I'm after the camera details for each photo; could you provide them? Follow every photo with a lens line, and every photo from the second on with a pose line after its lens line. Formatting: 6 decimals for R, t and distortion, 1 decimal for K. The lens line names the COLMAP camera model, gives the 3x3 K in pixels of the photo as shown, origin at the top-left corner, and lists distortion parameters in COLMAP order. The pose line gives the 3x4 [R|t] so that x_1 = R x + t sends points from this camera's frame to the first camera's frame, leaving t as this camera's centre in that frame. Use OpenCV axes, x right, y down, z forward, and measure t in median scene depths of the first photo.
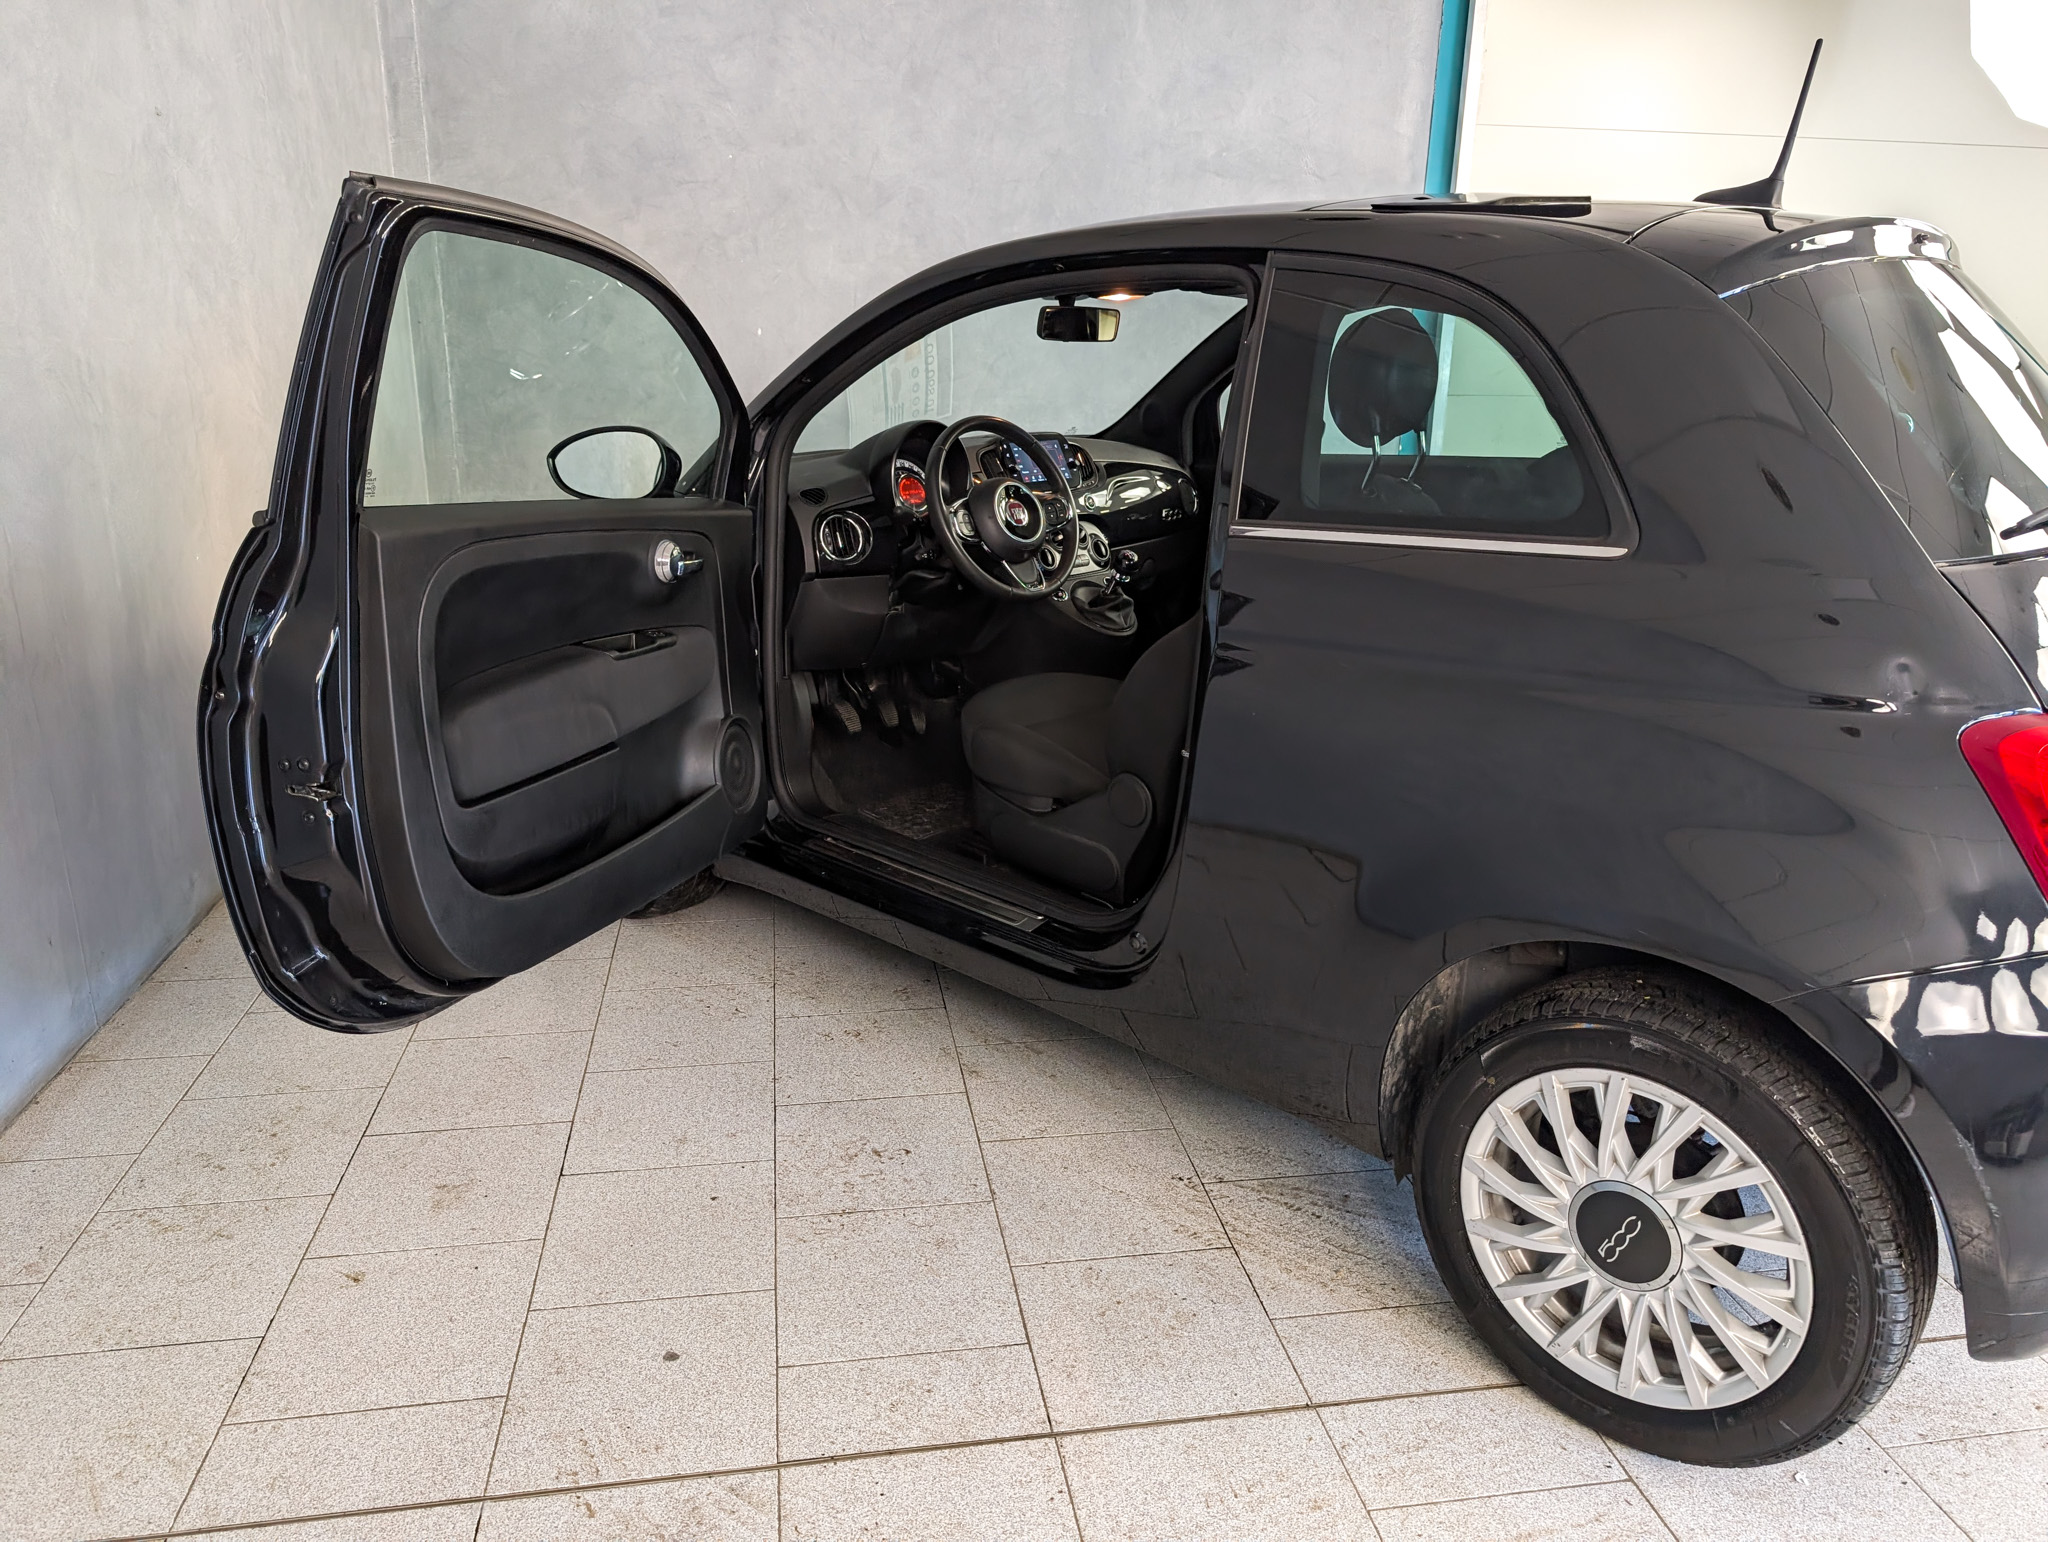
lens RADIAL K [[1487.9, 0, 1030.6], [0, 1487.9, 785.8], [0, 0, 1]] dist [0.006938, 0.012050]
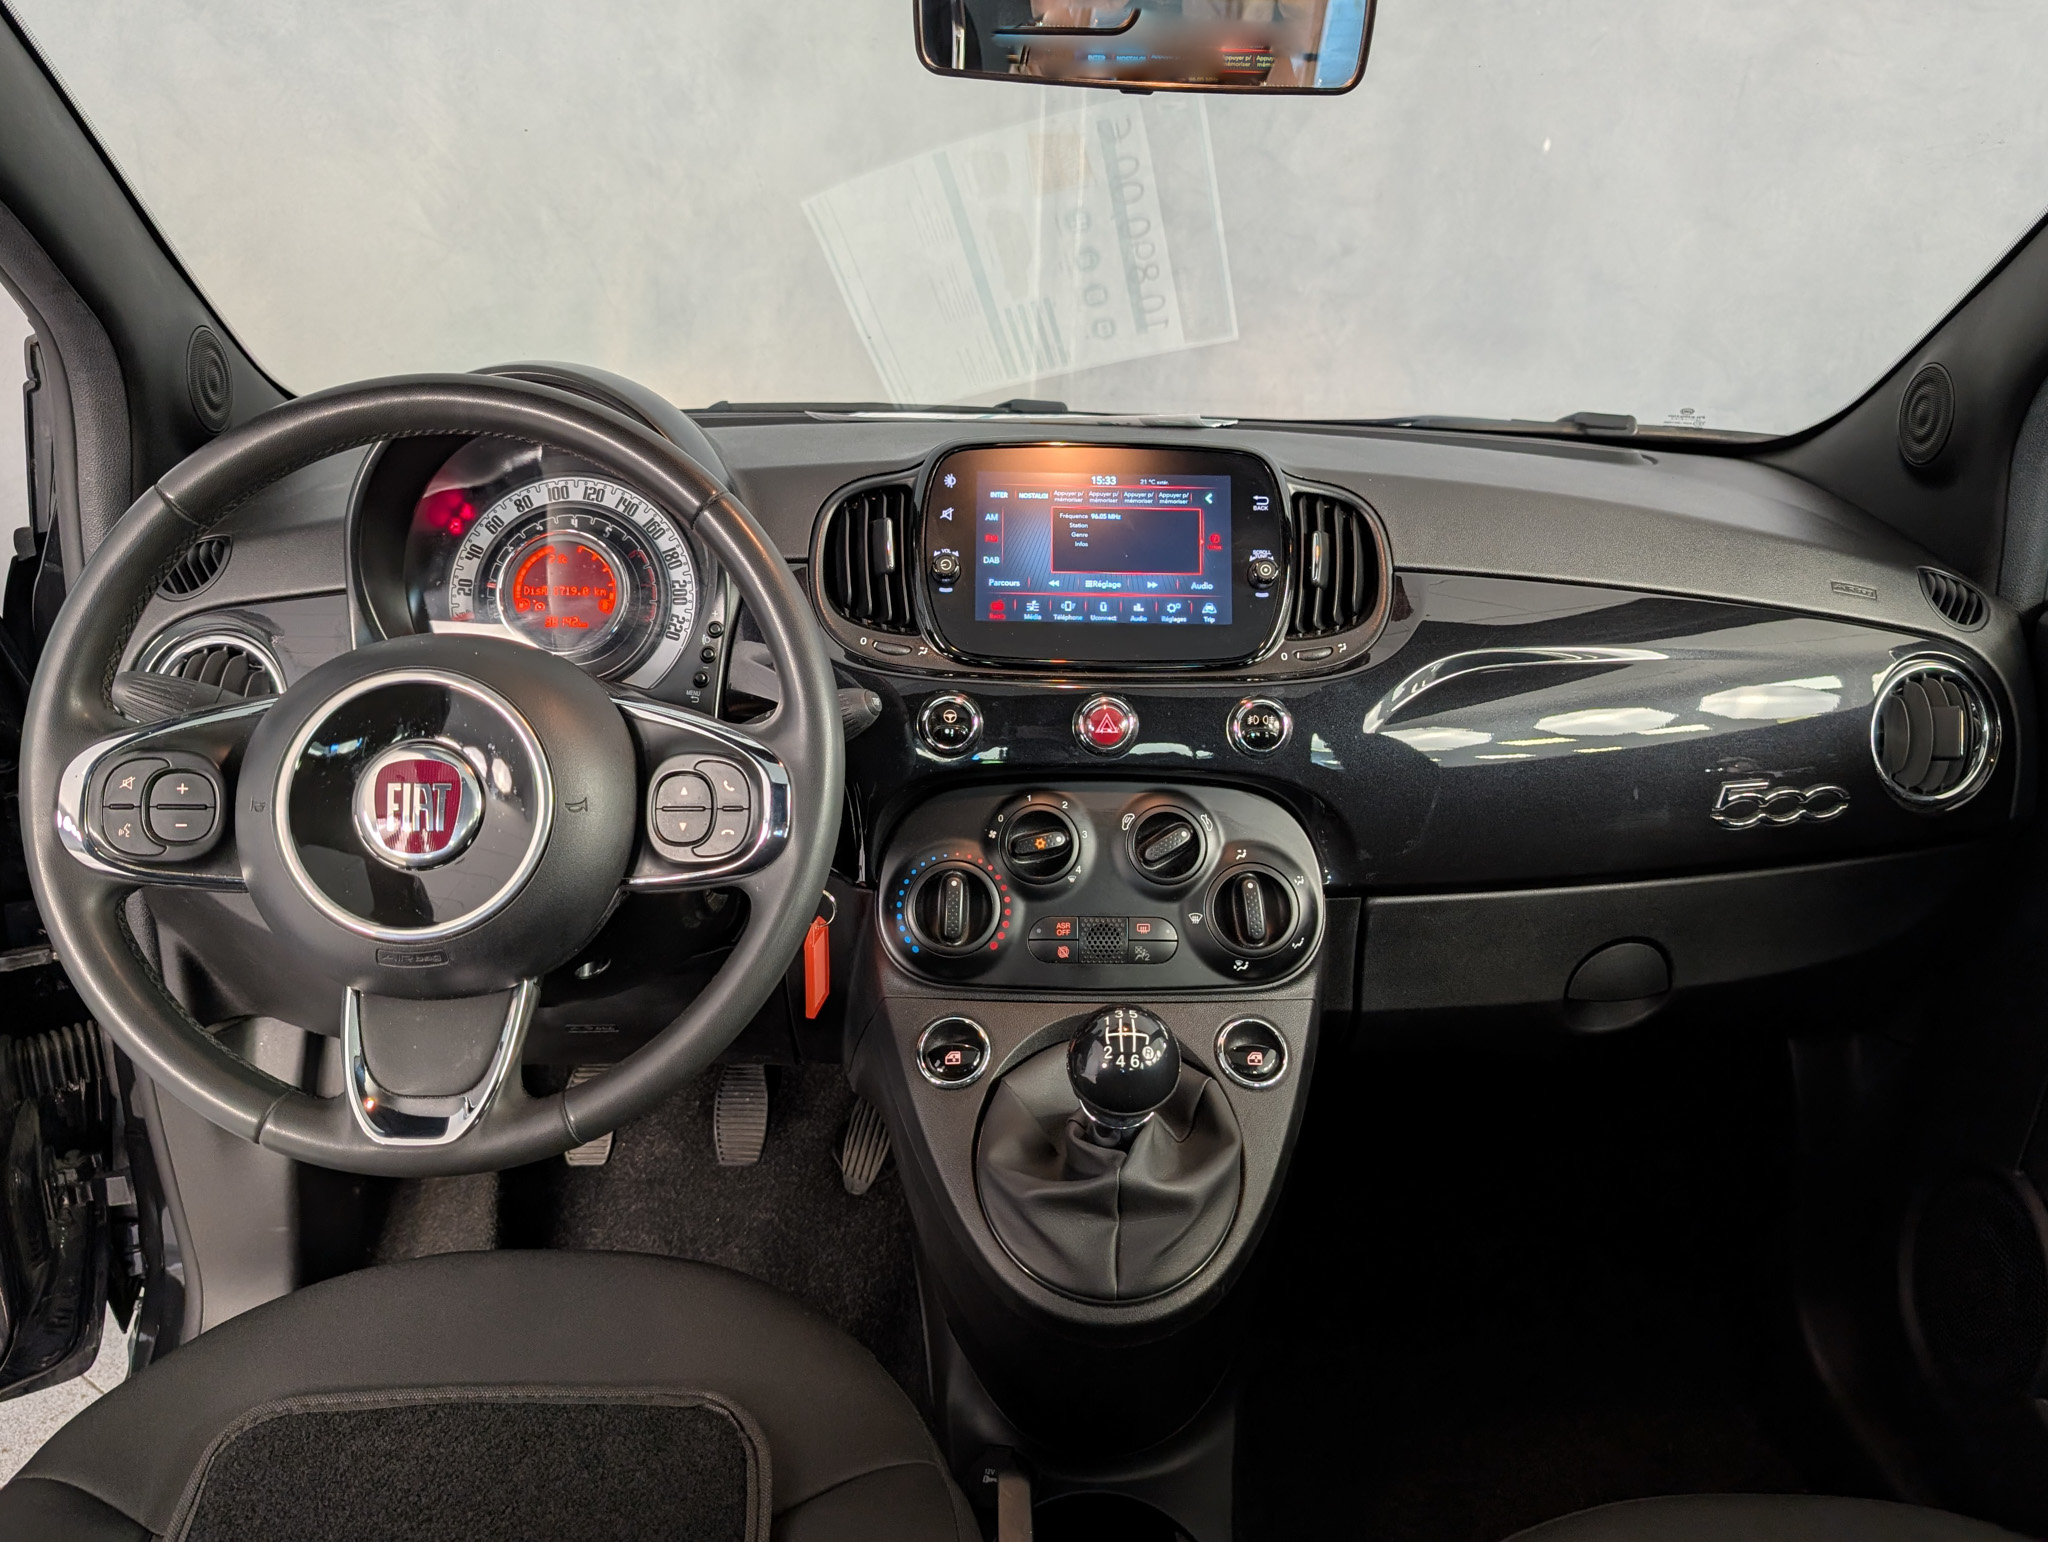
lens RADIAL K [[1569.8, 0, 1044.1], [0, 1569.8, 752.6], [0, 0, 1]] dist [0.020956, -0.016638]
pose [[0.722826, 0.262216, -0.639347, 0.196123], [-0.225966, 0.964035, 0.139911, -0.223399], [0.653040, 0.043340, 0.756082, 0.788226]]
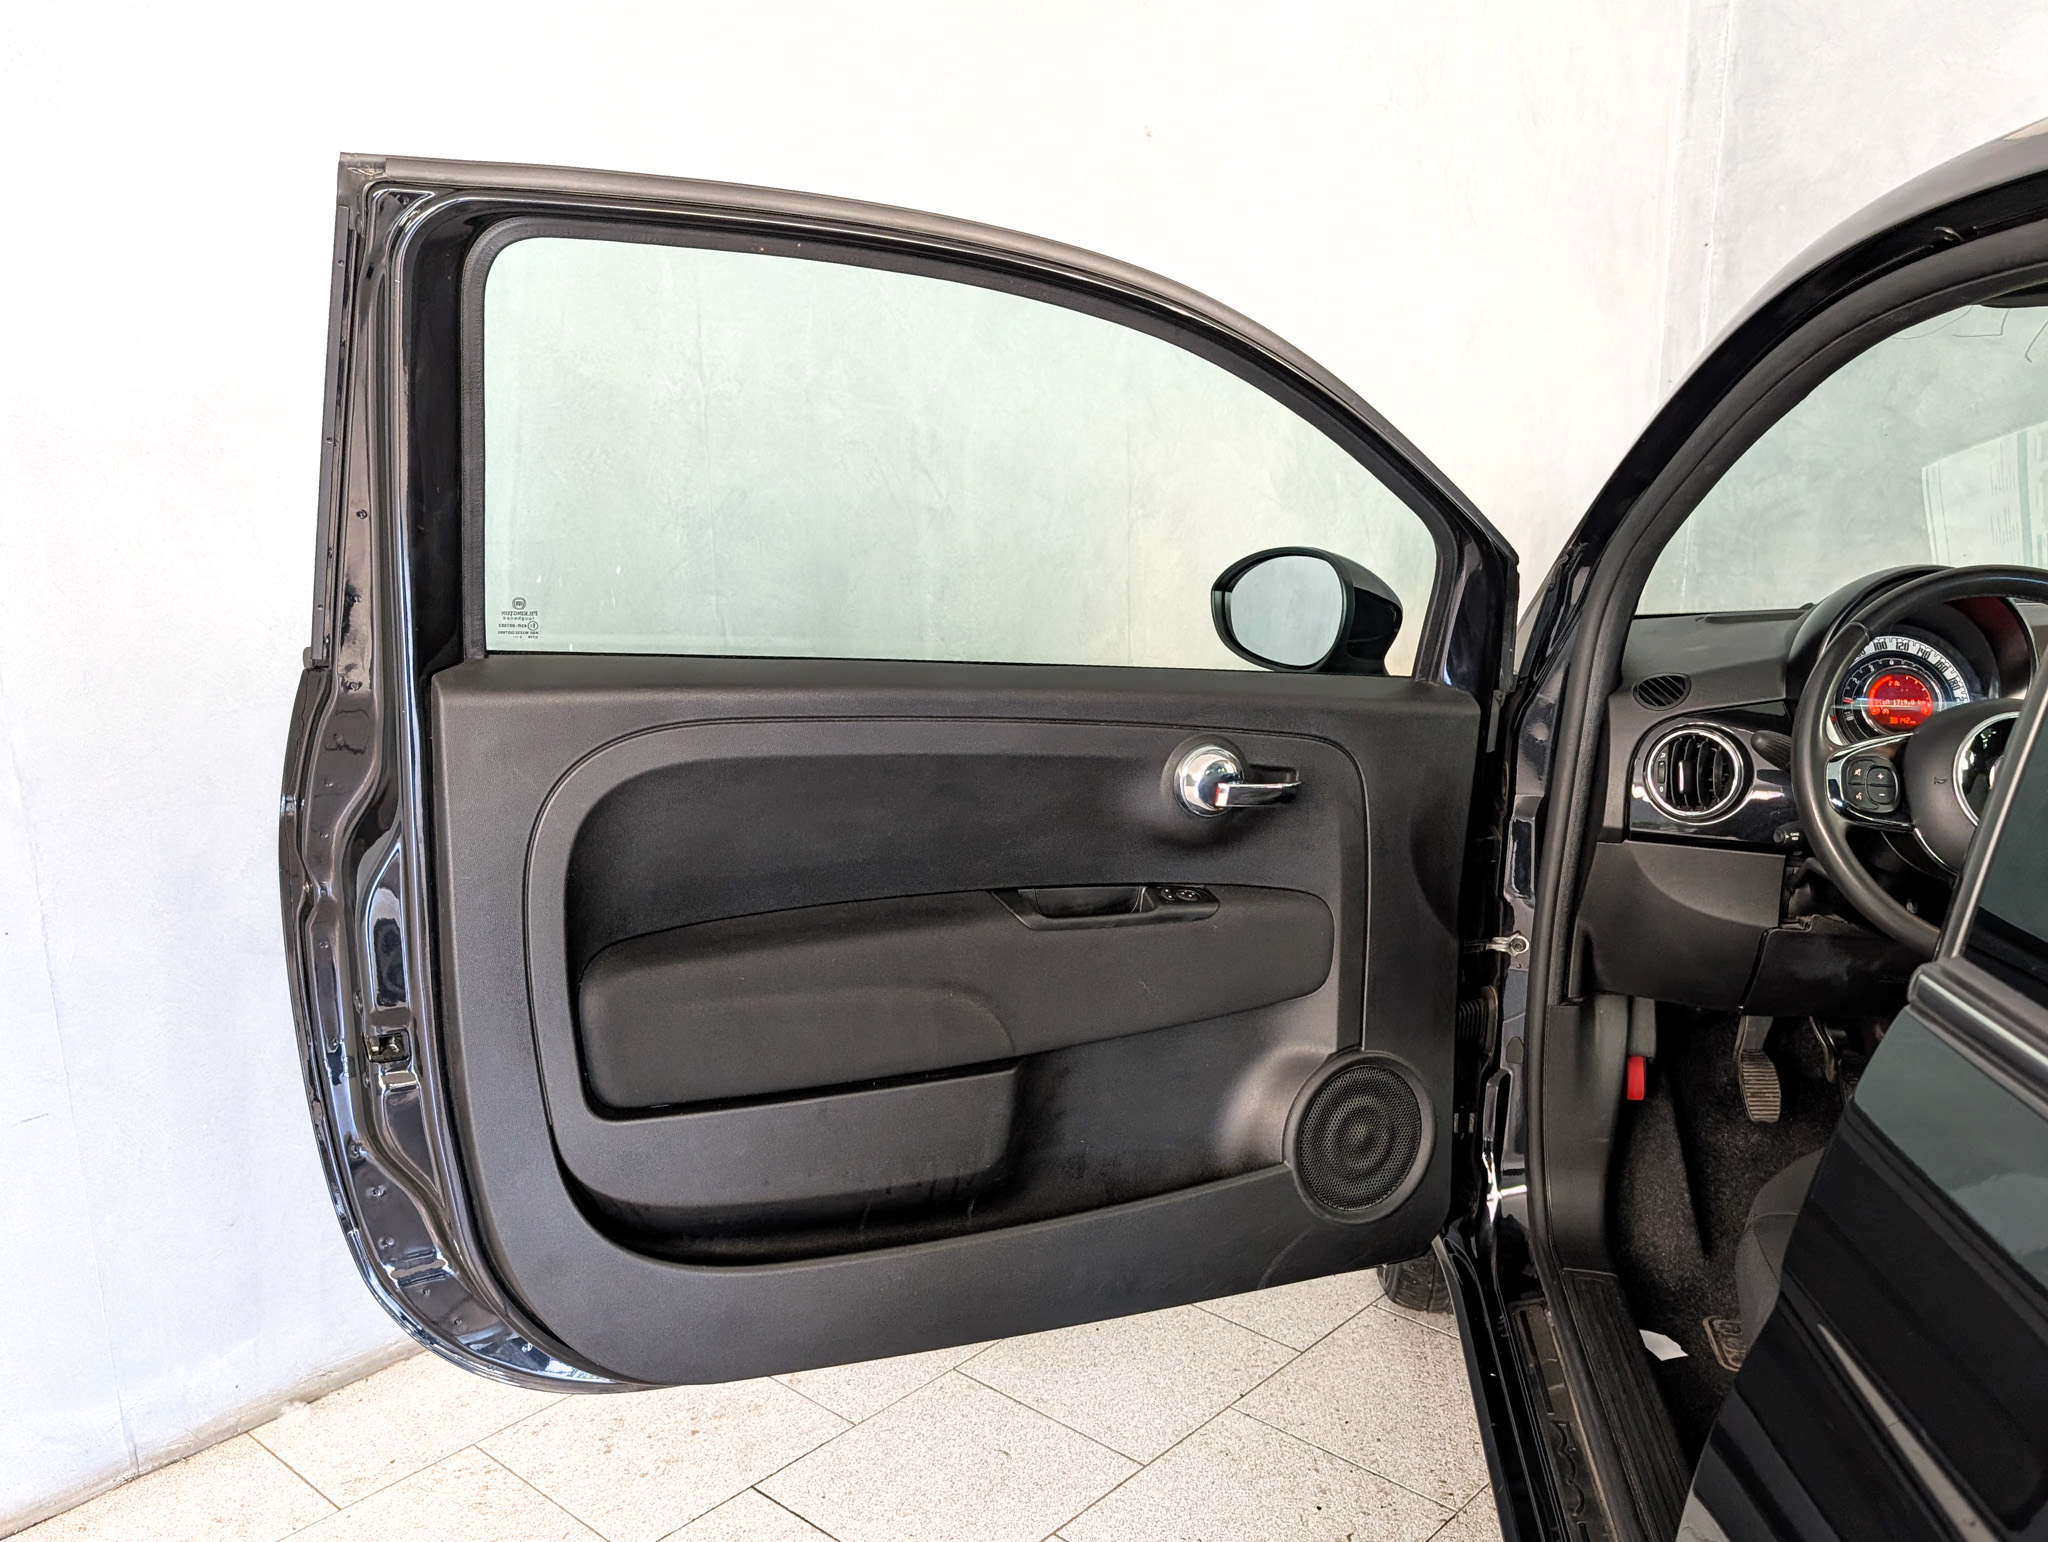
lens RADIAL K [[1800.3, 0, 1115.0], [0, 1800.3, 816.3], [0, 0, 1]] dist [0.010447, 0.013895]
pose [[0.641316, 0.172181, -0.747708, 0.203951], [-0.221932, 0.974468, 0.034046, -0.117414], [0.734479, 0.144106, 0.663154, 0.390286]]
